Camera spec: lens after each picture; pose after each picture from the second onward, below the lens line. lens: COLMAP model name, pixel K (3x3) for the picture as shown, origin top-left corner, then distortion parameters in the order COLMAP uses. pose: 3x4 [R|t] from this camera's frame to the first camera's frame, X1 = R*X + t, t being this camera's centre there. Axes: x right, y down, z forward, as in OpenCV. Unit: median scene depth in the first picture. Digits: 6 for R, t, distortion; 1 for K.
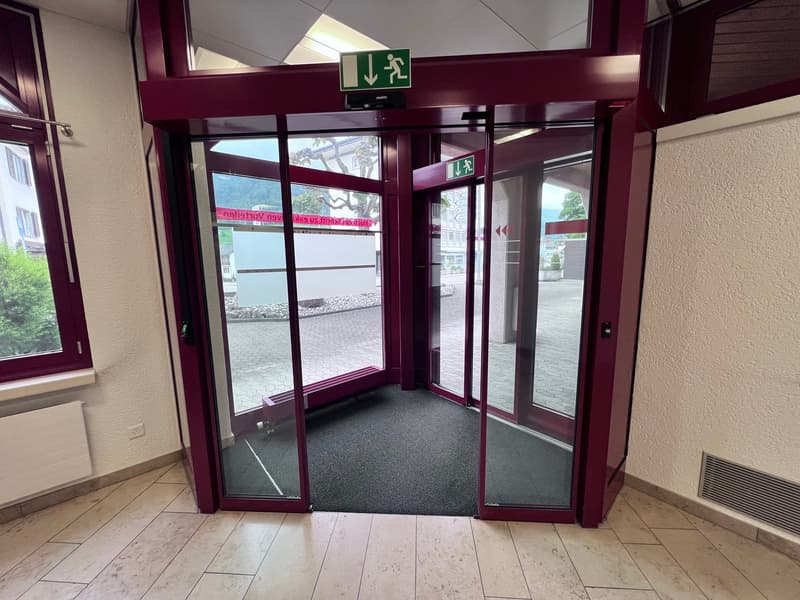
lens RADIAL K [[321.1, 0, 400.1], [0, 321.1, 300.8], [0, 0, 1]] dist [-0.001965, -0.000199]
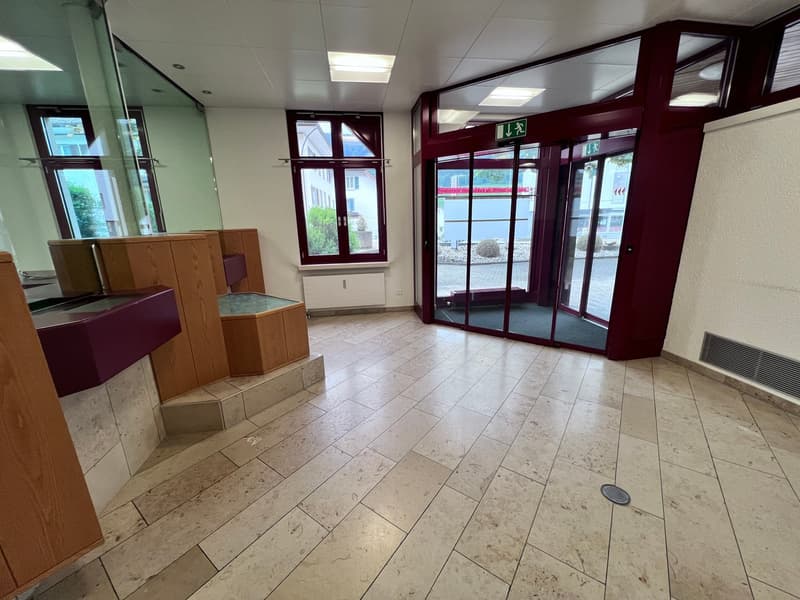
lens RADIAL K [[321.1, 0, 399.2], [0, 321.1, 301.1], [0, 0, 1]] dist [-0.001965, -0.000199]
pose [[0.845048, 0.126100, -0.519607, 0.426123], [-0.064793, 0.988781, 0.134586, 0.184520], [0.530749, -0.080065, 0.843738, -1.065771]]
